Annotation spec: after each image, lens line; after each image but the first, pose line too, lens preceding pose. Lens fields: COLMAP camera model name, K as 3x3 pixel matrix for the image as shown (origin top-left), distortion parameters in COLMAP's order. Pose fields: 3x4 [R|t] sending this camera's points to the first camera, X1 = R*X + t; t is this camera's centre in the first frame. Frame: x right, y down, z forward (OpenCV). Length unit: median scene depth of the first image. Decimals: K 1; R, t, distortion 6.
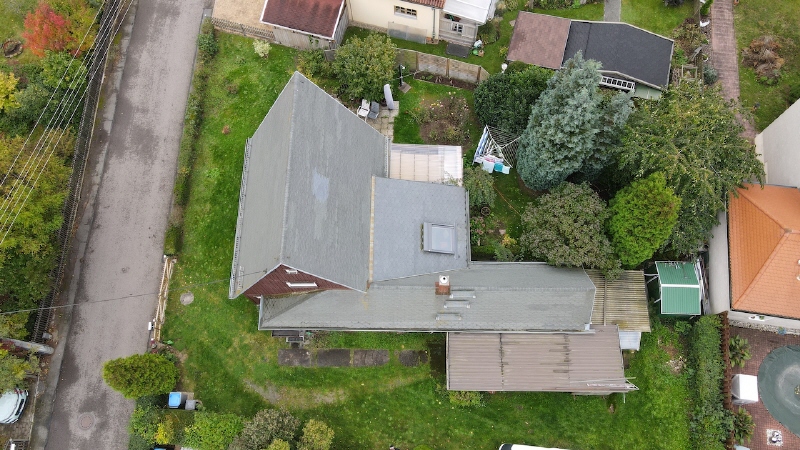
lens RADIAL K [[589.1, 0, 397.3], [0, 589.1, 220.5], [0, 0, 1]] dist [0.007864, 0.011206]
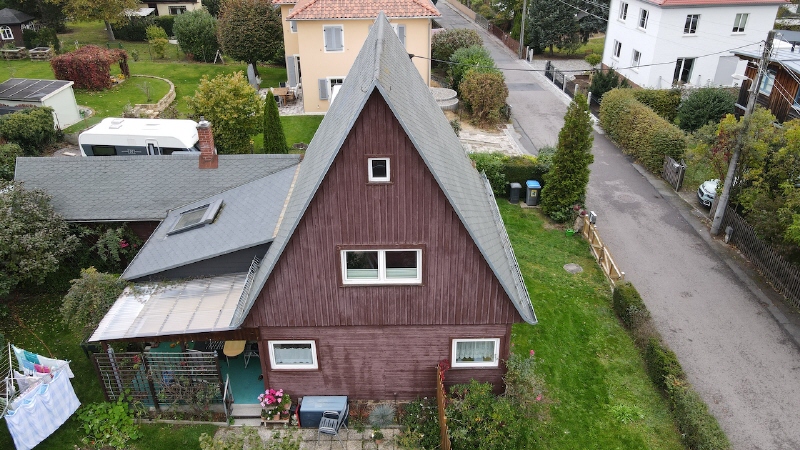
lens RADIAL K [[589.1, 0, 397.3], [0, 589.1, 220.5], [0, 0, 1]] dist [0.007864, 0.011206]
pose [[-0.998923, 0.046351, 0.001876, -0.145961], [-0.004847, -0.144514, 0.989491, -0.576245], [0.046135, 0.988416, 0.144584, 0.831034]]
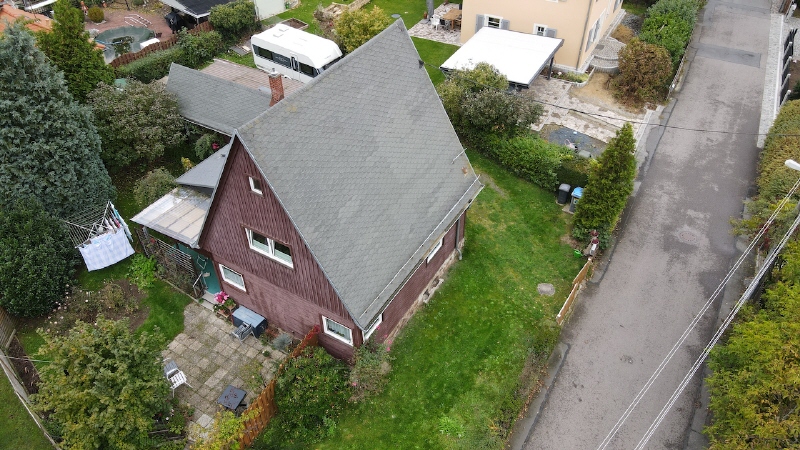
lens RADIAL K [[589.1, 0, 397.3], [0, 589.1, 220.5], [0, 0, 1]] dist [0.007864, 0.011206]
pose [[-0.860408, -0.303462, 0.409400, -0.476859], [0.490702, -0.276576, 0.826267, -0.562958], [-0.137510, 0.911820, 0.386878, 0.656596]]
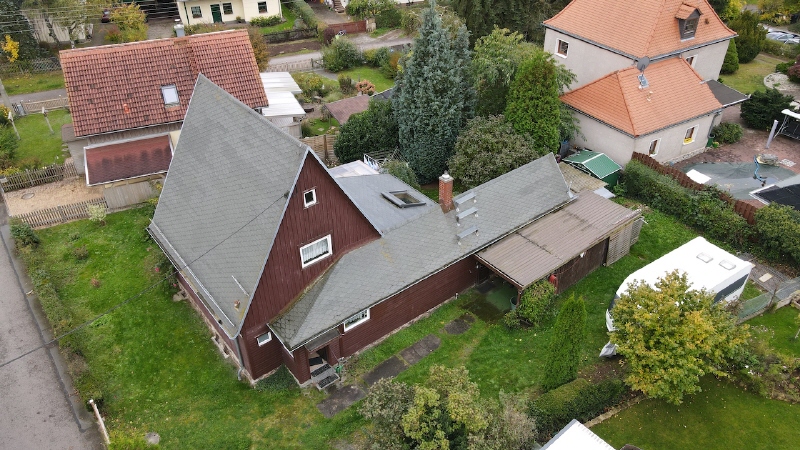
lens RADIAL K [[589.1, 0, 397.3], [0, 589.1, 220.5], [0, 0, 1]] dist [0.007864, 0.011206]
pose [[0.776014, -0.343794, 0.528780, -0.407006], [0.590174, 0.691535, -0.416501, 0.401247], [-0.222479, 0.635283, 0.739540, 0.294746]]
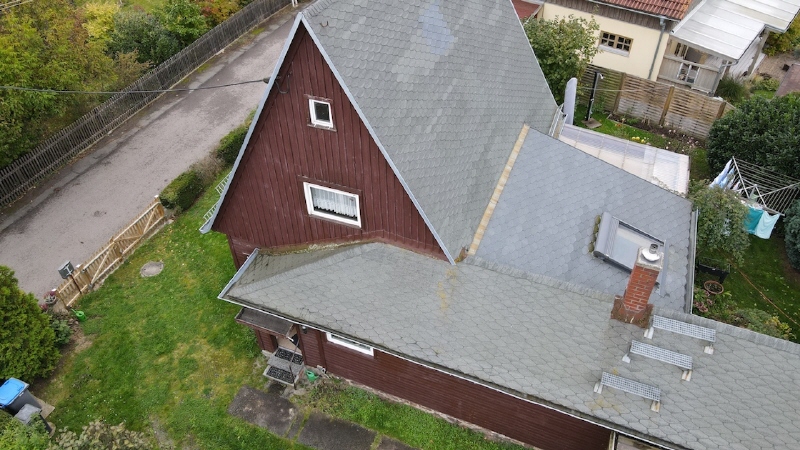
lens RADIAL K [[589.1, 0, 397.3], [0, 589.1, 220.5], [0, 0, 1]] dist [0.007864, 0.011206]
pose [[0.930005, 0.253362, -0.266268, 0.015266], [-0.347355, 0.842674, -0.411393, 0.249485], [0.120146, 0.475087, 0.871698, 0.496019]]
